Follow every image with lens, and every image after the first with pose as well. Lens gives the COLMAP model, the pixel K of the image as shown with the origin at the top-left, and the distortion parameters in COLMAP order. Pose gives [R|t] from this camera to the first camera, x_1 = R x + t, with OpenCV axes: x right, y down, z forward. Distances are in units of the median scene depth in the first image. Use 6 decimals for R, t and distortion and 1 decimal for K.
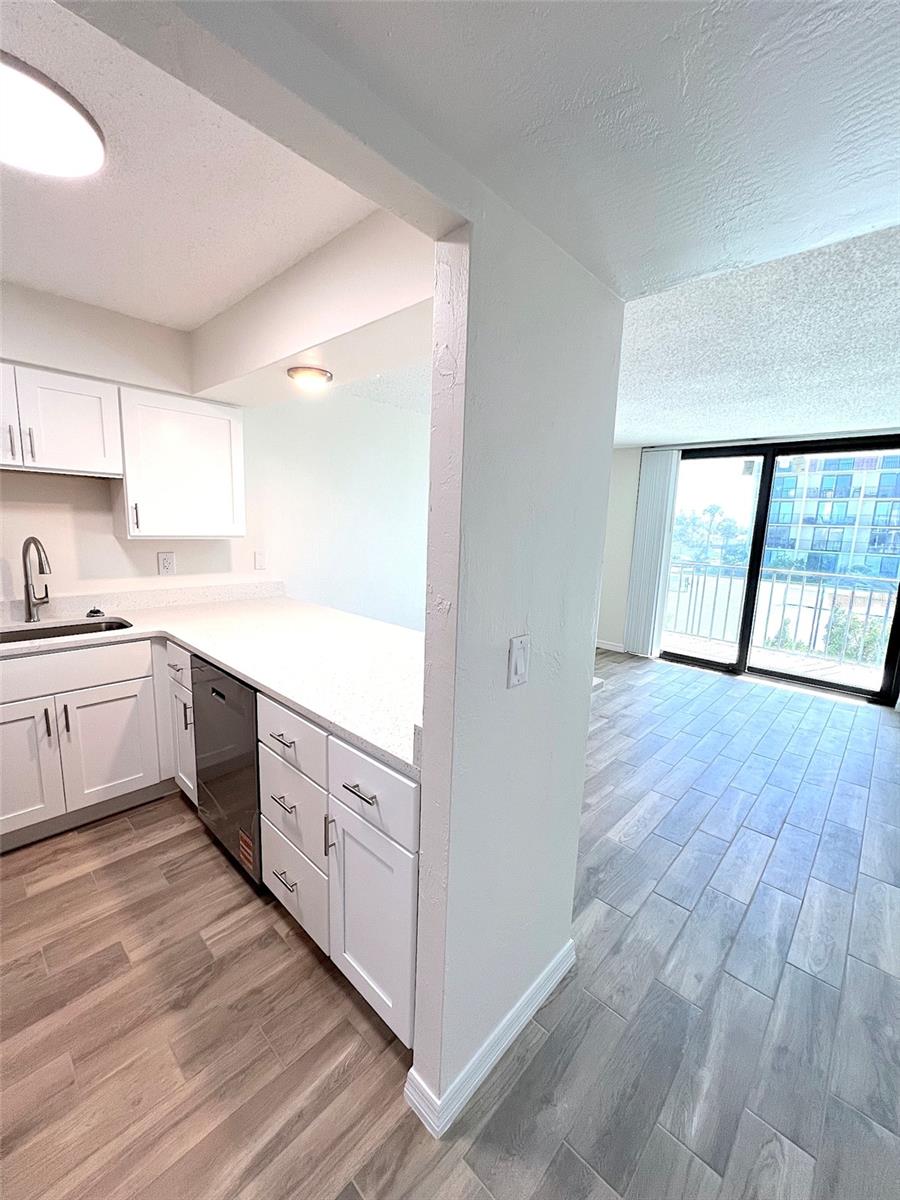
lens RADIAL K [[480.4, 0, 451.7], [0, 480.4, 599.0], [0, 0, 1]] dist [-0.002045, 0.000057]
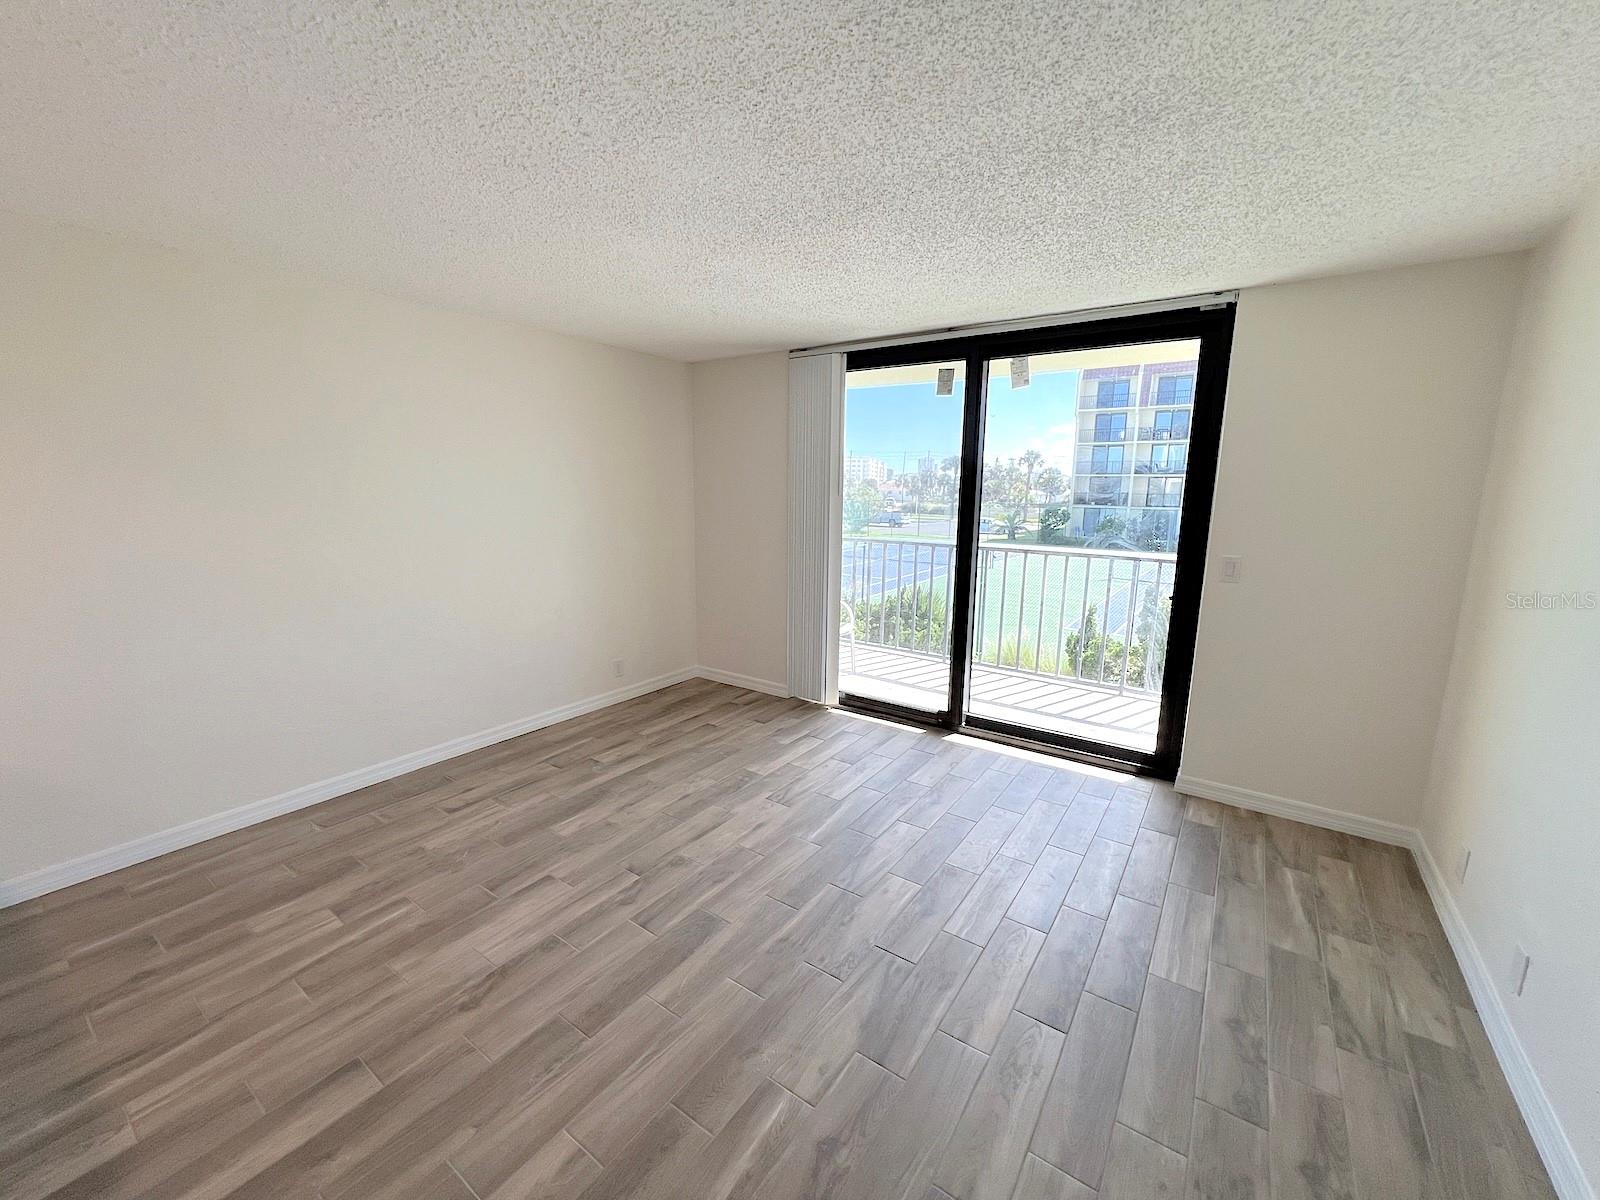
lens RADIAL K [[642.8, 0, 797.6], [0, 642.8, 600.0], [0, 0, 1]] dist [-0.002825, 0.000744]
pose [[0.989861, -0.052143, 0.132124, 0.659076], [0.049131, 0.998455, 0.025959, -0.075024], [-0.133273, -0.019205, 0.990893, 0.501797]]
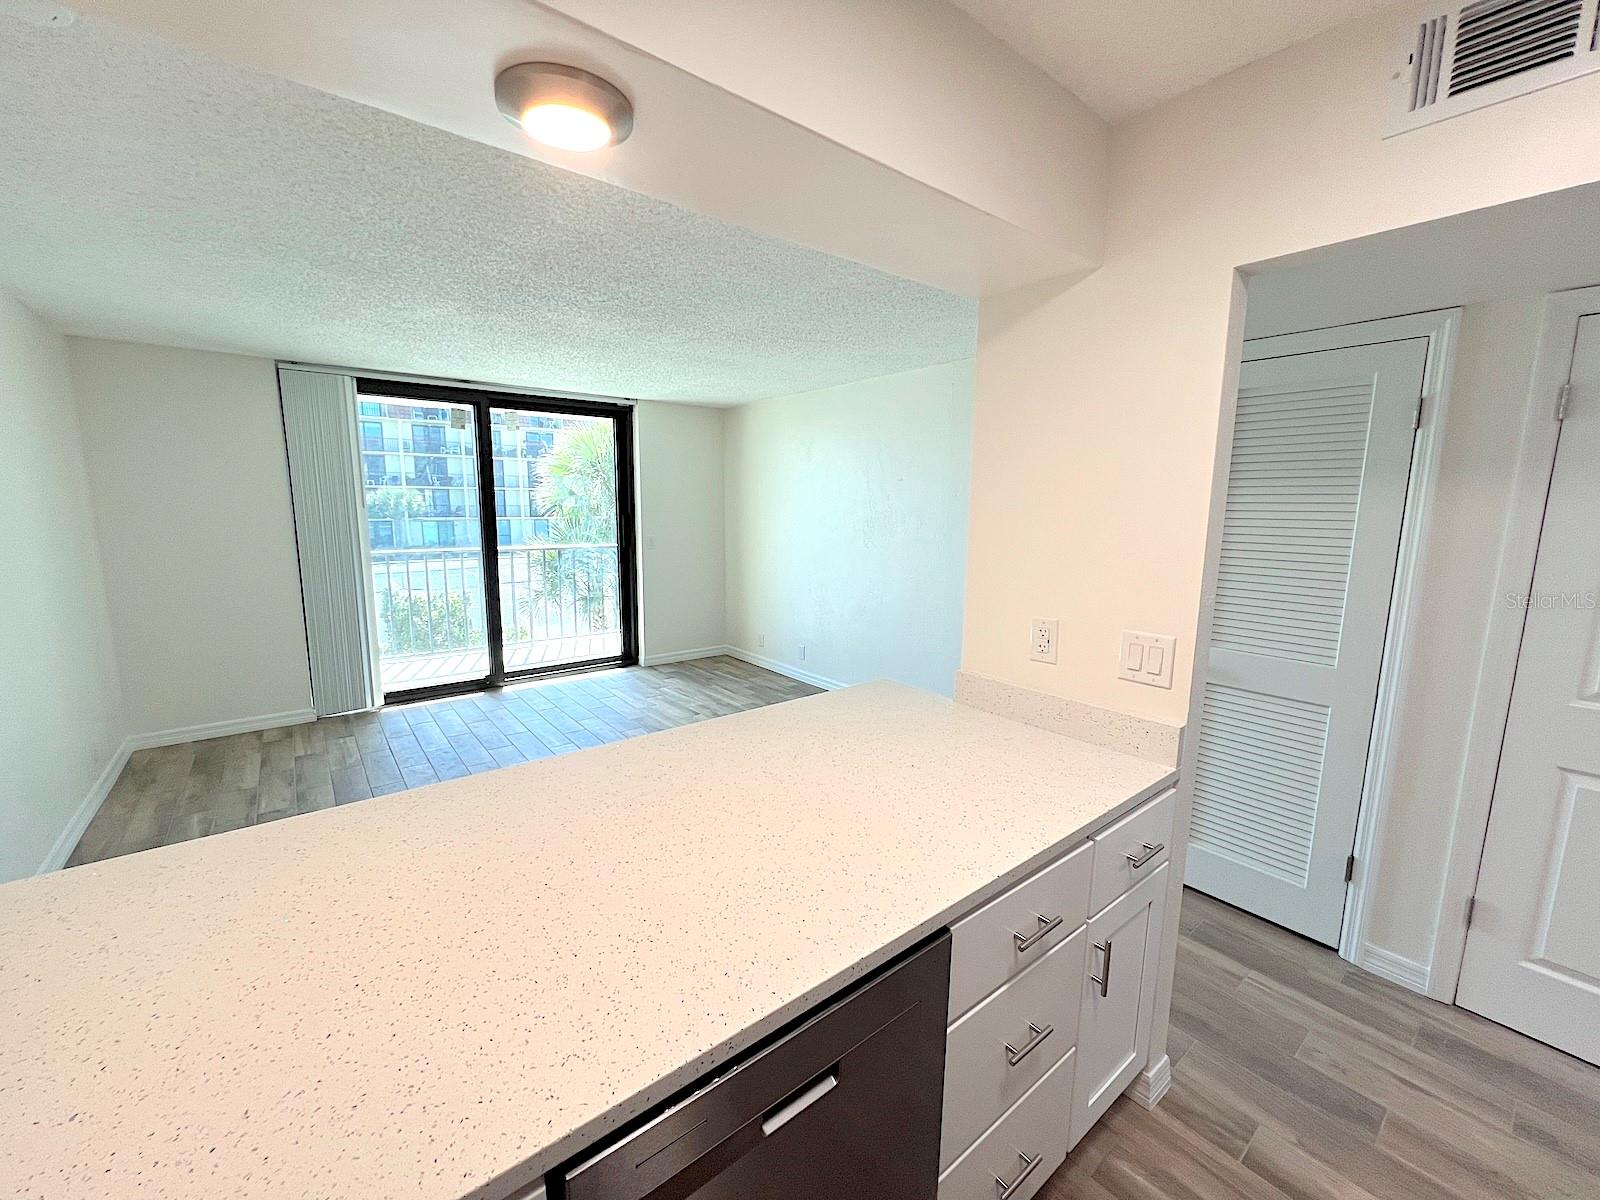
lens RADIAL K [[640.5, 0, 796.3], [0, 640.5, 598.0], [0, 0, 1]] dist [-0.002045, 0.000057]
pose [[0.146107, -0.182418, 0.972305, -0.674805], [0.152433, 0.975265, 0.160067, -0.160927], [-0.977454, 0.124824, 0.170300, 0.710158]]
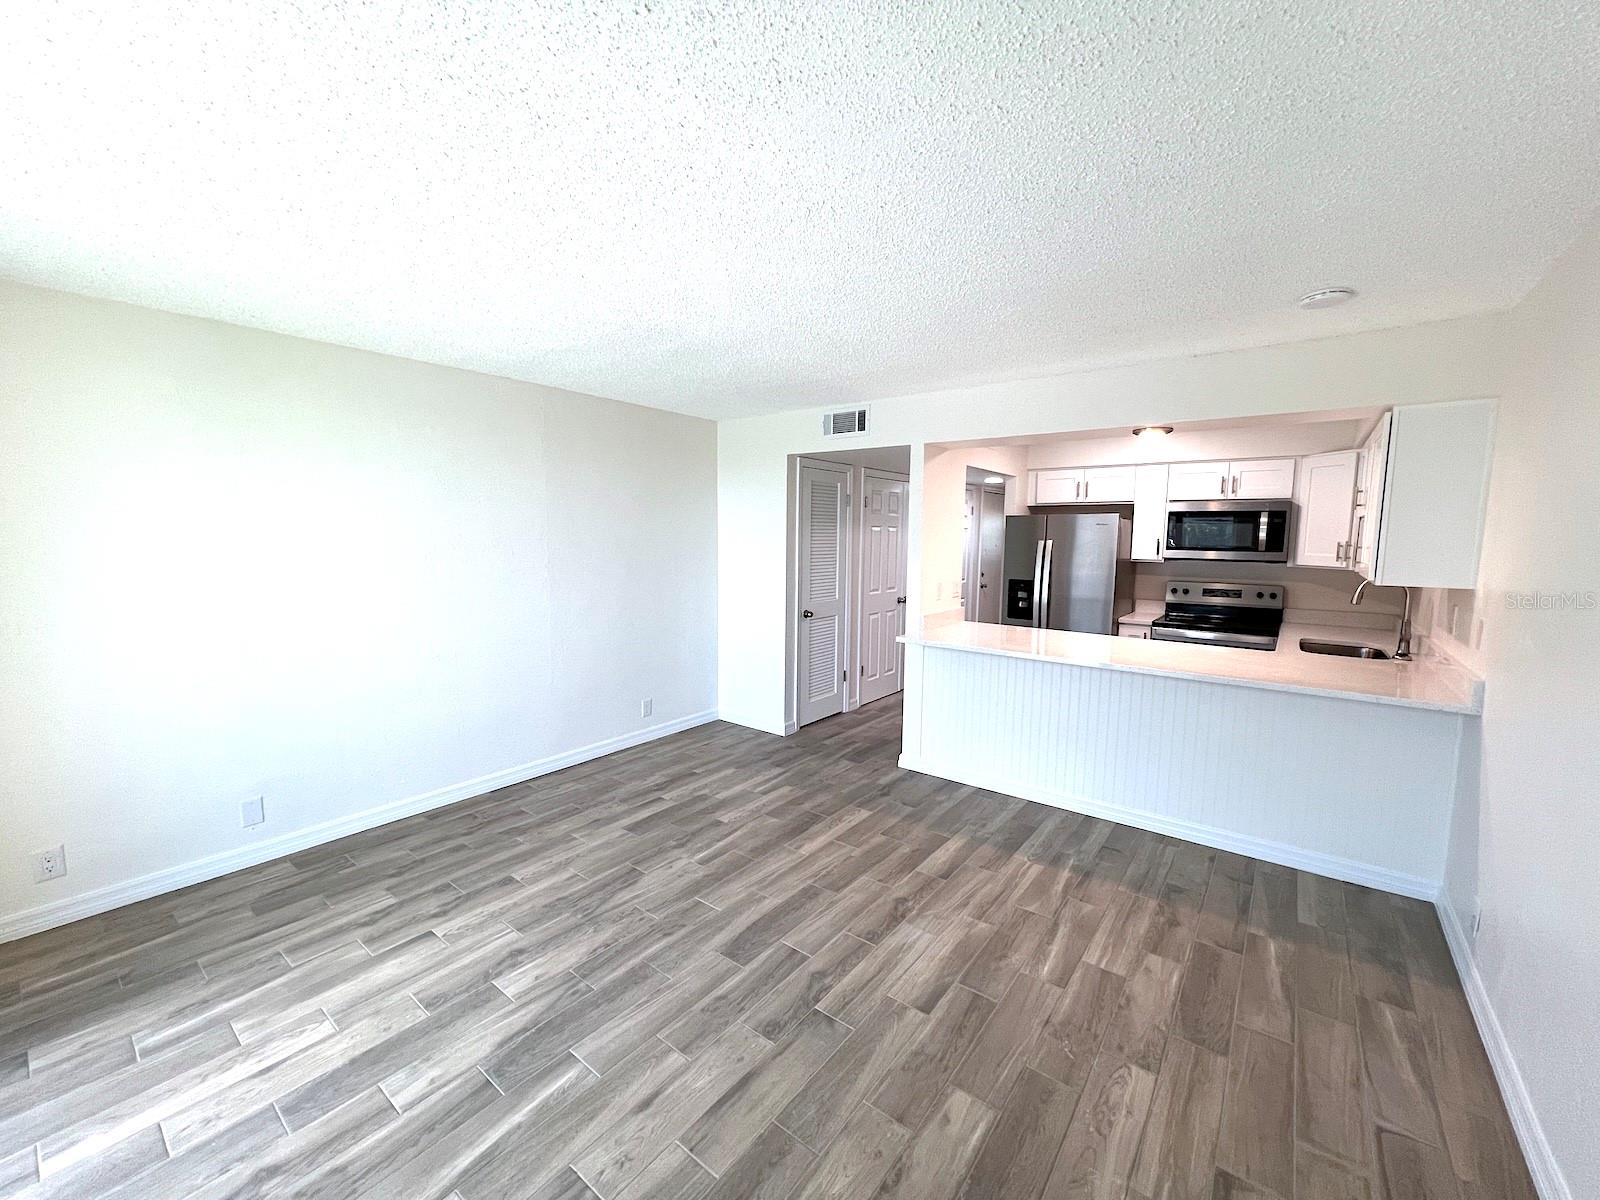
lens RADIAL K [[642.8, 0, 797.6], [0, 642.8, 600.0], [0, 0, 1]] dist [-0.002825, 0.000744]
pose [[-0.994878, -0.037646, -0.093814, 0.644365], [-0.060627, 0.964837, 0.255762, -0.363398], [0.080887, 0.260139, -0.962177, 2.278715]]
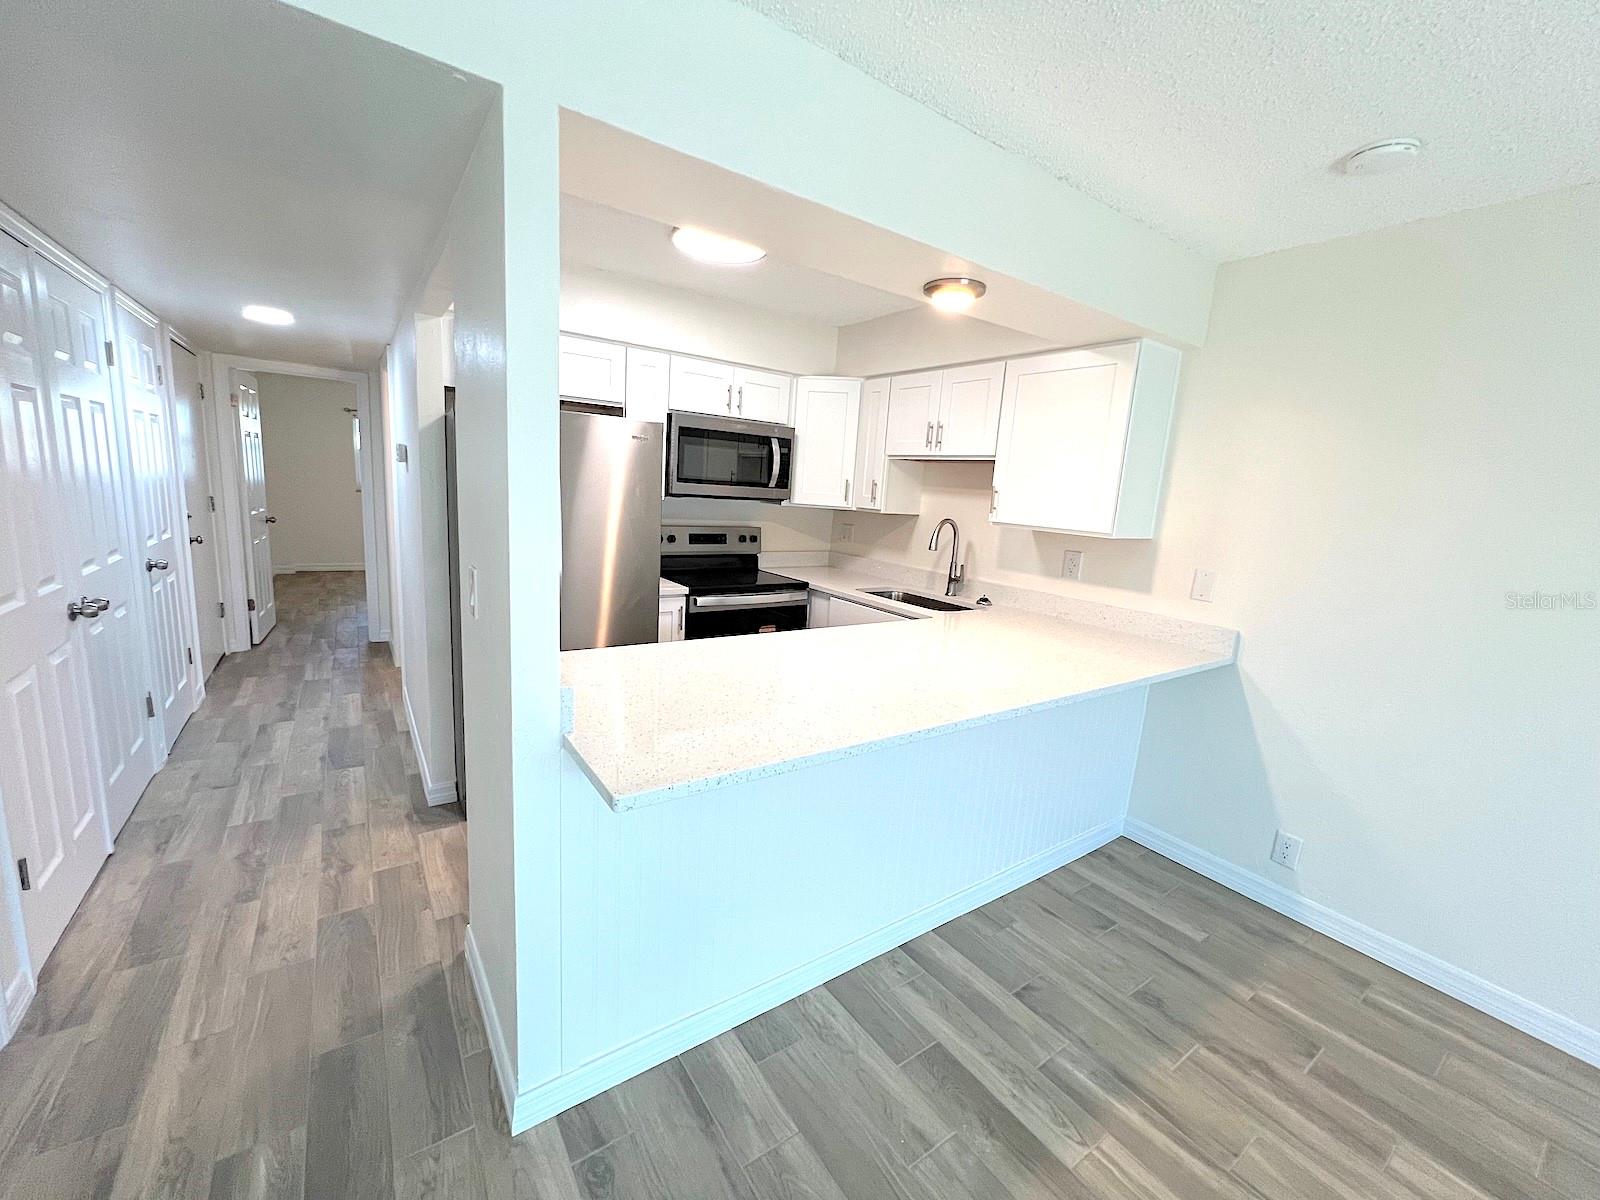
lens RADIAL K [[642.8, 0, 797.6], [0, 642.8, 600.0], [0, 0, 1]] dist [-0.002825, 0.000744]
pose [[-0.206642, 0.122736, -0.970688, 0.644943], [-0.225207, 0.959495, 0.169264, -0.116178], [0.952145, 0.253583, -0.170631, 0.925149]]
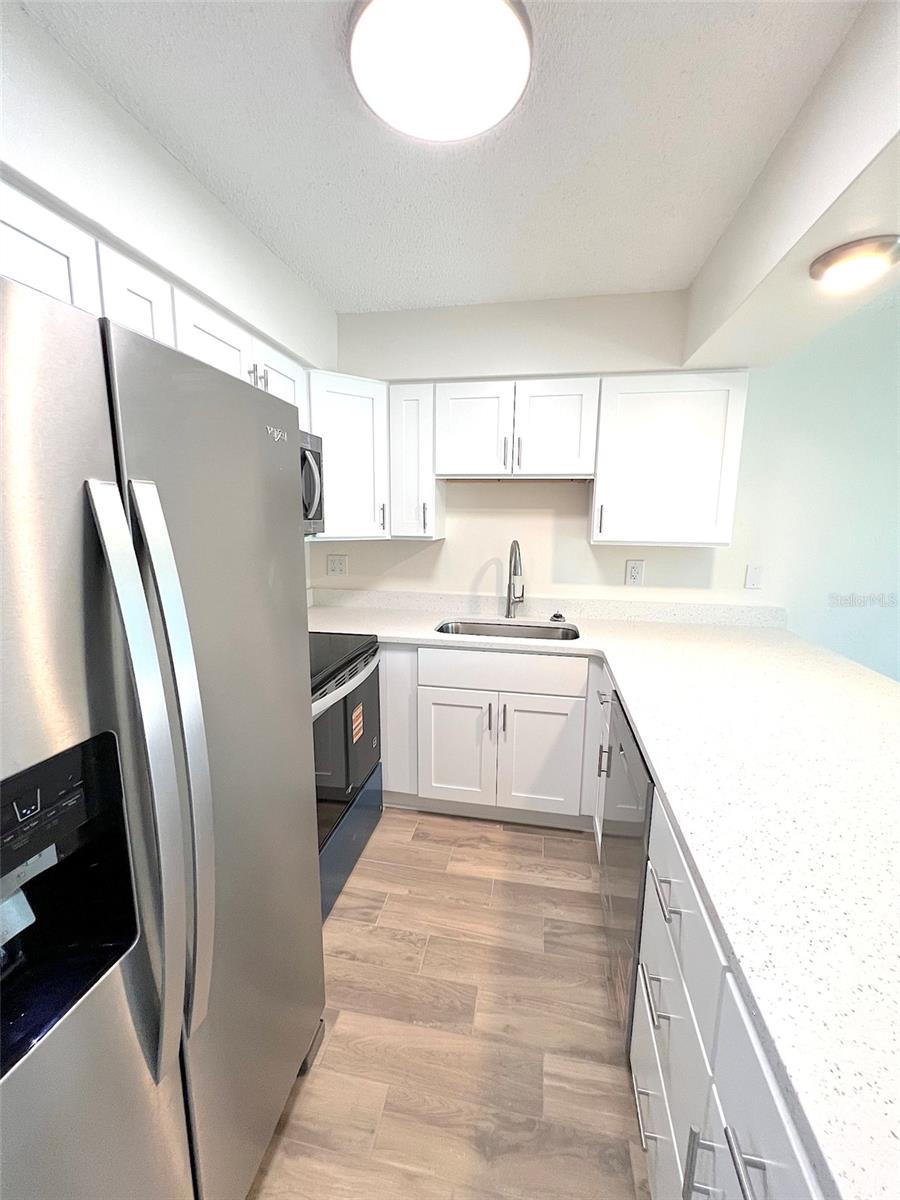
lens RADIAL K [[482.1, 0, 450.9], [0, 482.1, 597.4], [0, 0, 1]] dist [-0.002825, 0.000744]
pose [[0.532770, 0.112090, -0.838804, -0.028003], [-0.127102, 0.990545, 0.051637, -0.038294], [0.836660, 0.079103, 0.541980, 0.287658]]
